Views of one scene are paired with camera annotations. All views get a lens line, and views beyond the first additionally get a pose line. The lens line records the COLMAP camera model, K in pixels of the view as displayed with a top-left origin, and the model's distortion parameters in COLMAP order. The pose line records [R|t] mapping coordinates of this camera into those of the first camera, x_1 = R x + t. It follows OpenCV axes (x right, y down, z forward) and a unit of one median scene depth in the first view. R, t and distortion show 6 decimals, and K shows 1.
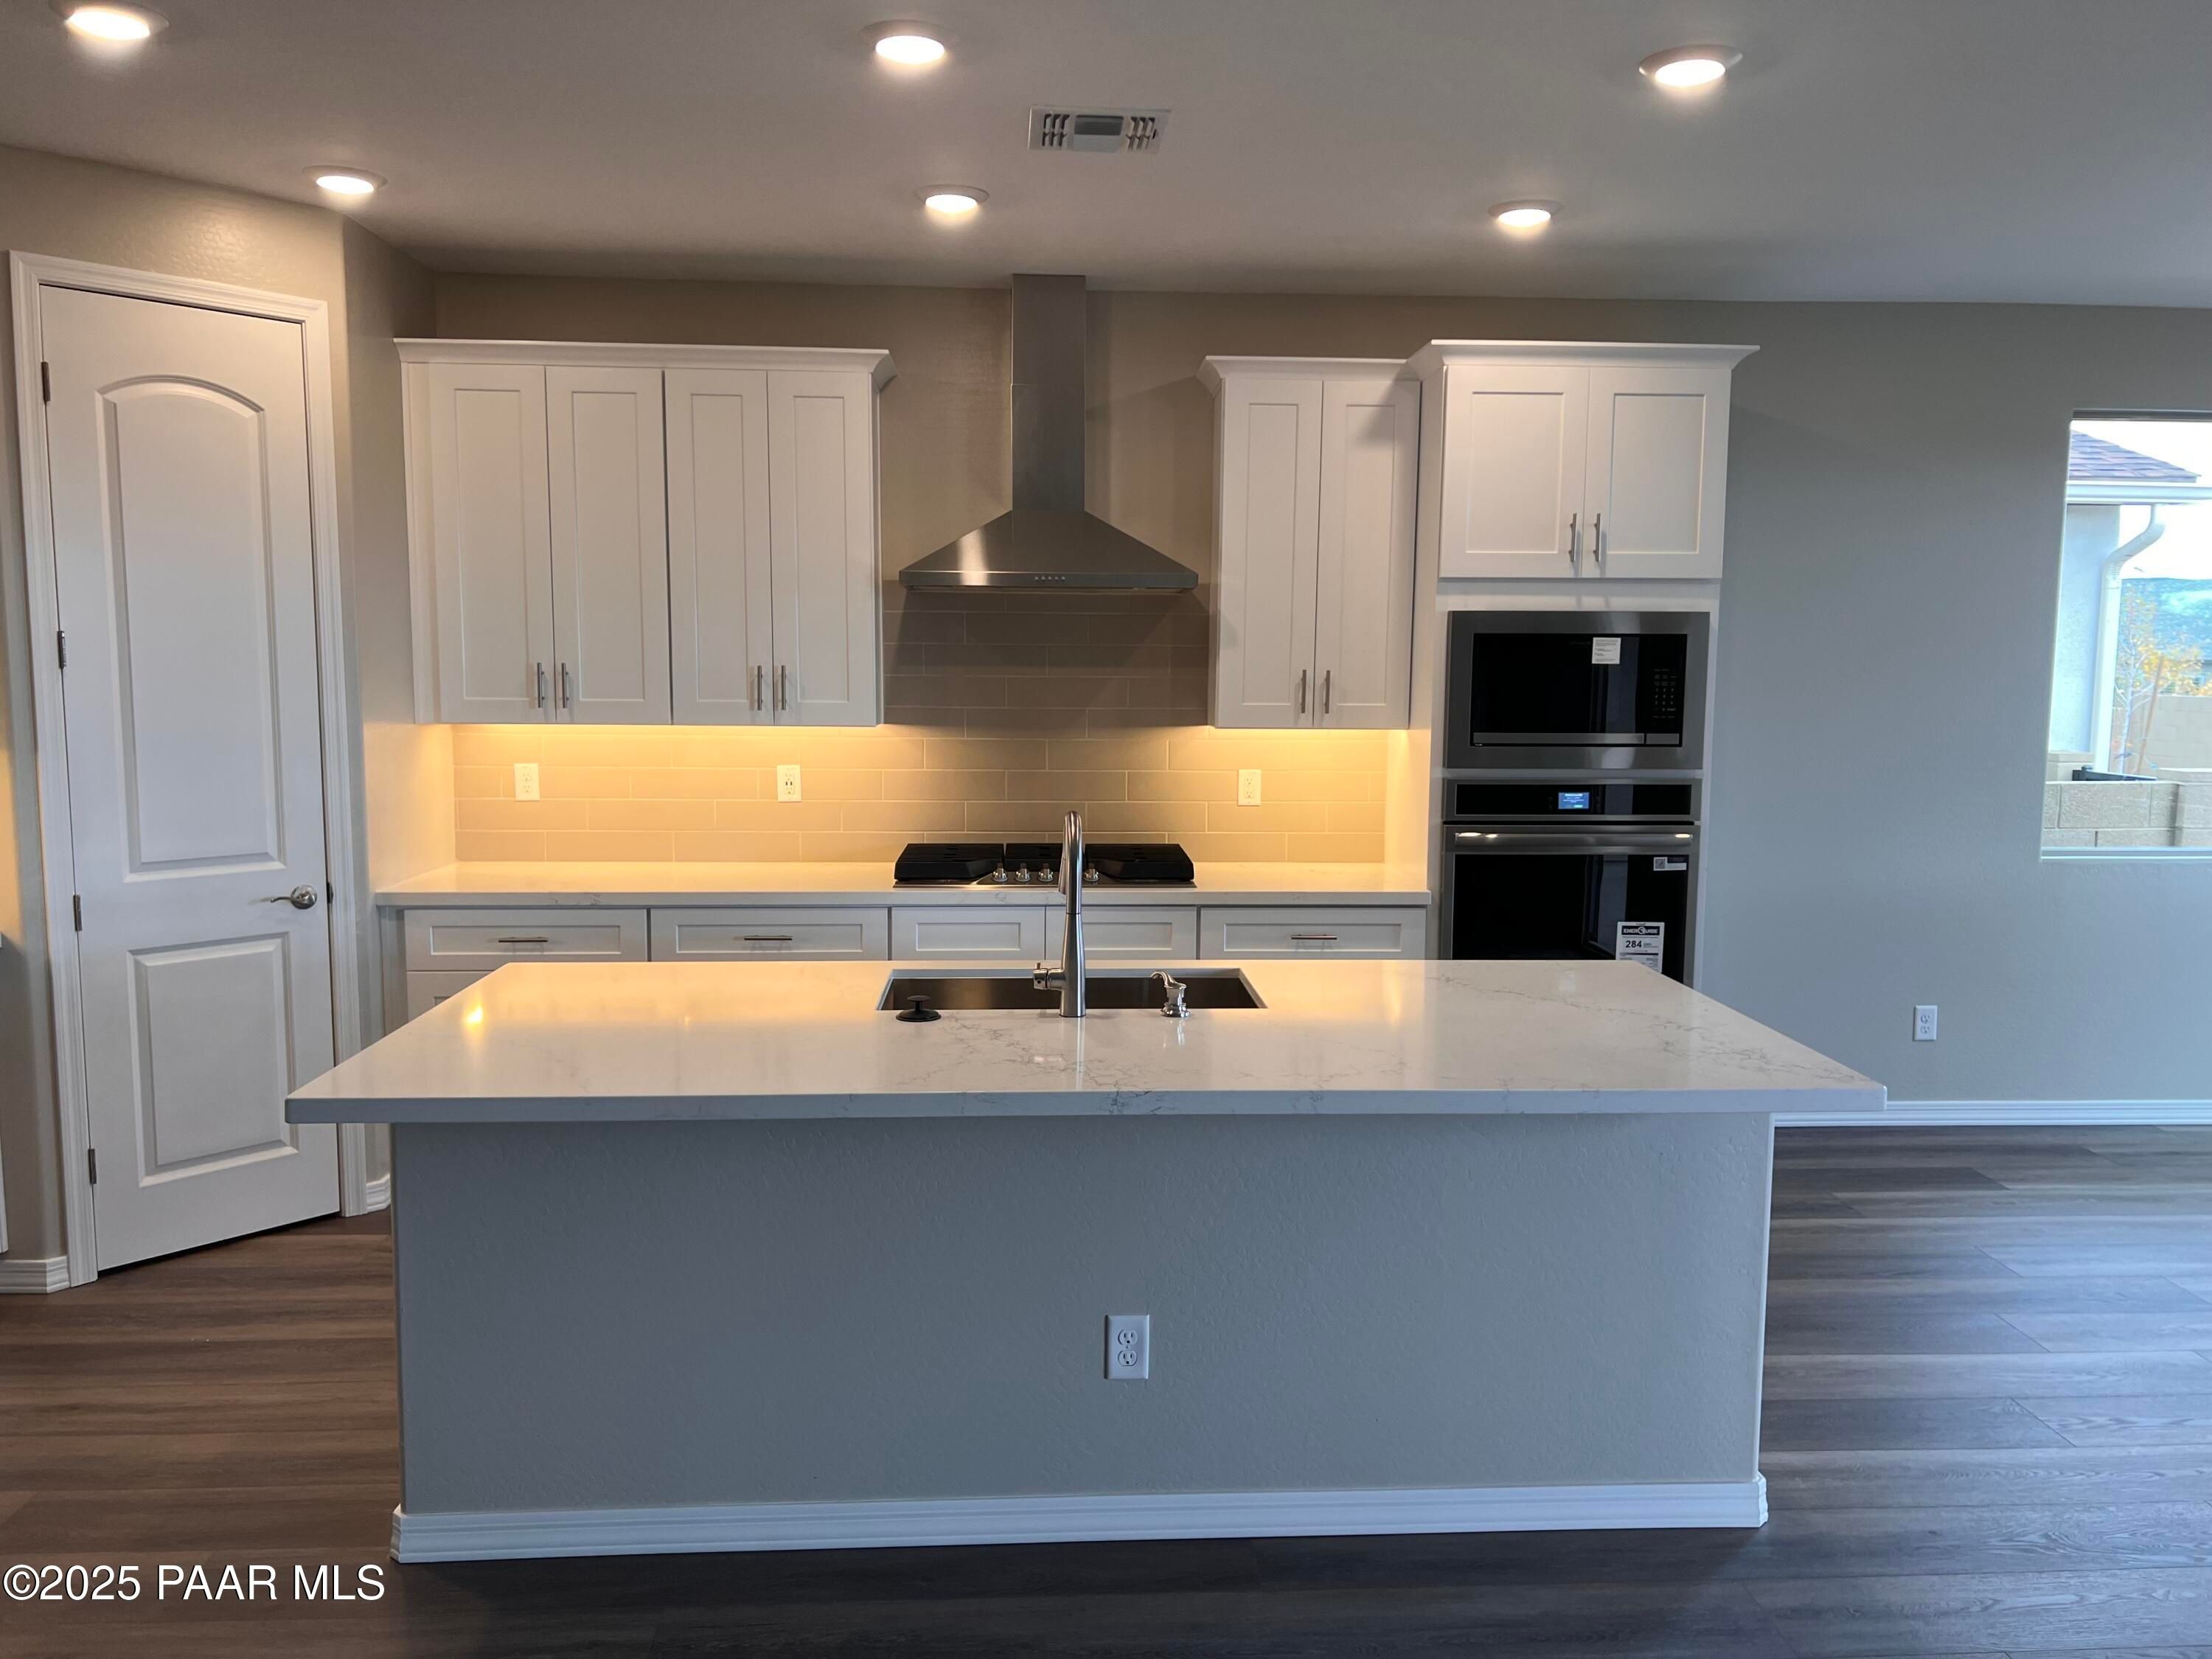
lens RADIAL K [[1666.4, 0, 1106.0], [0, 1666.4, 829.5], [0, 0, 1]] dist [0.102151, -0.192064]
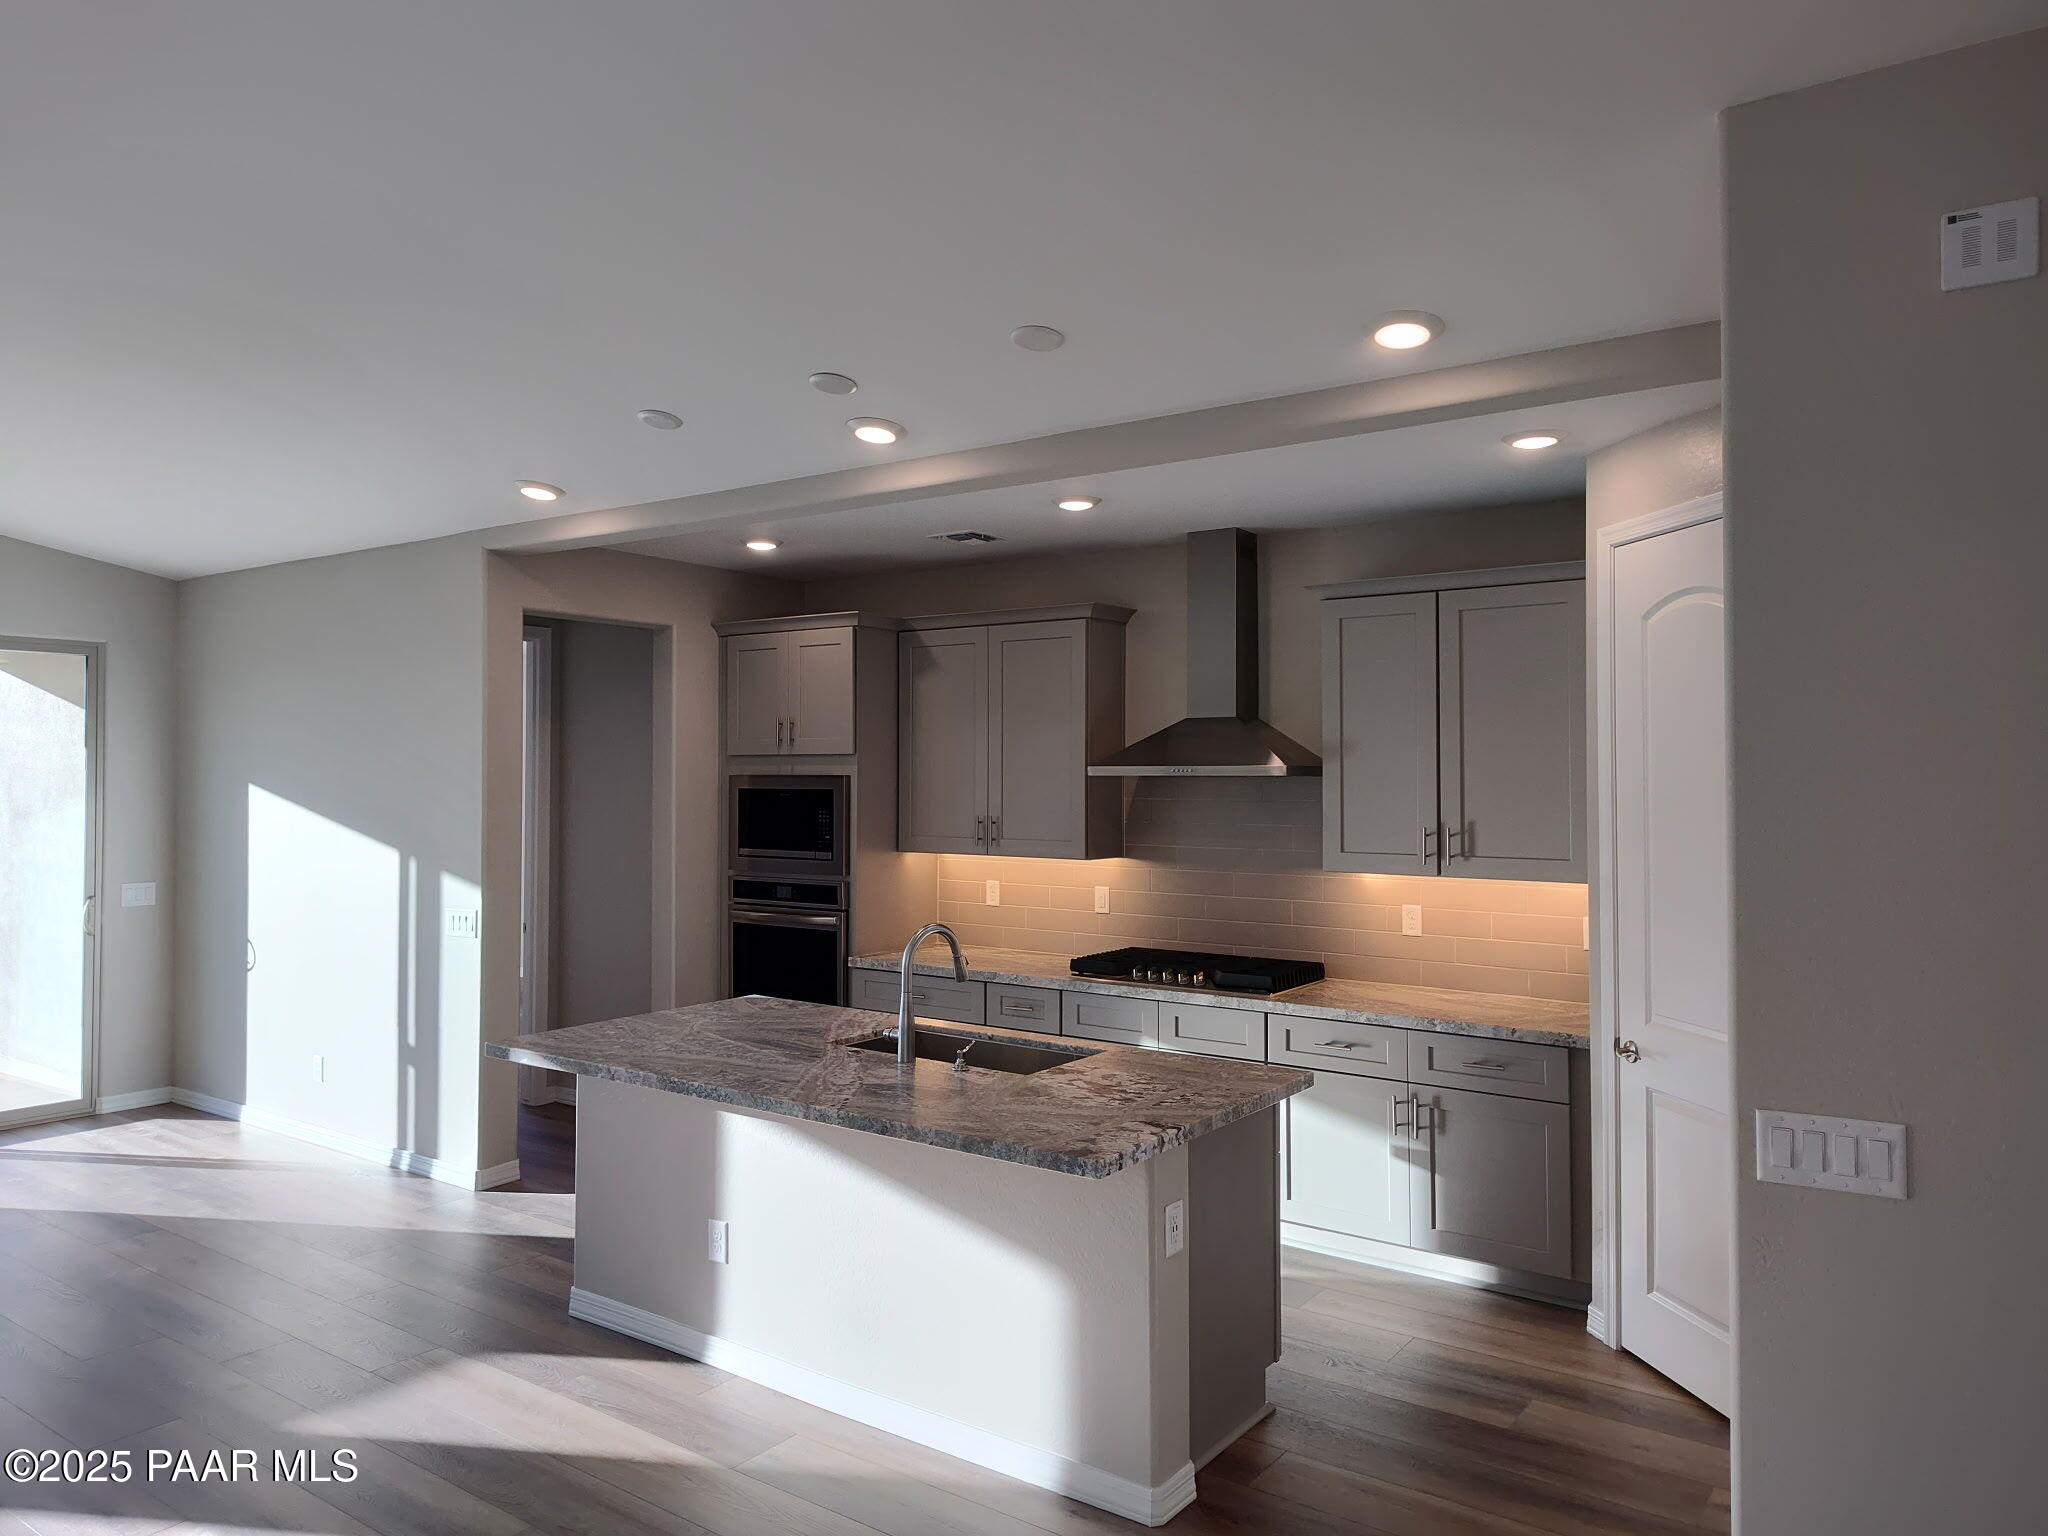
lens RADIAL K [[1514.5, 0, 1024.0], [0, 1514.5, 768.0], [0, 0, 1]] dist [-0.009846, -0.004683]
pose [[0.794619, -0.010677, -0.607014, 1.344834], [-0.068673, 0.991848, -0.107342, 0.004385], [0.603212, 0.126981, 0.787408, -0.016380]]
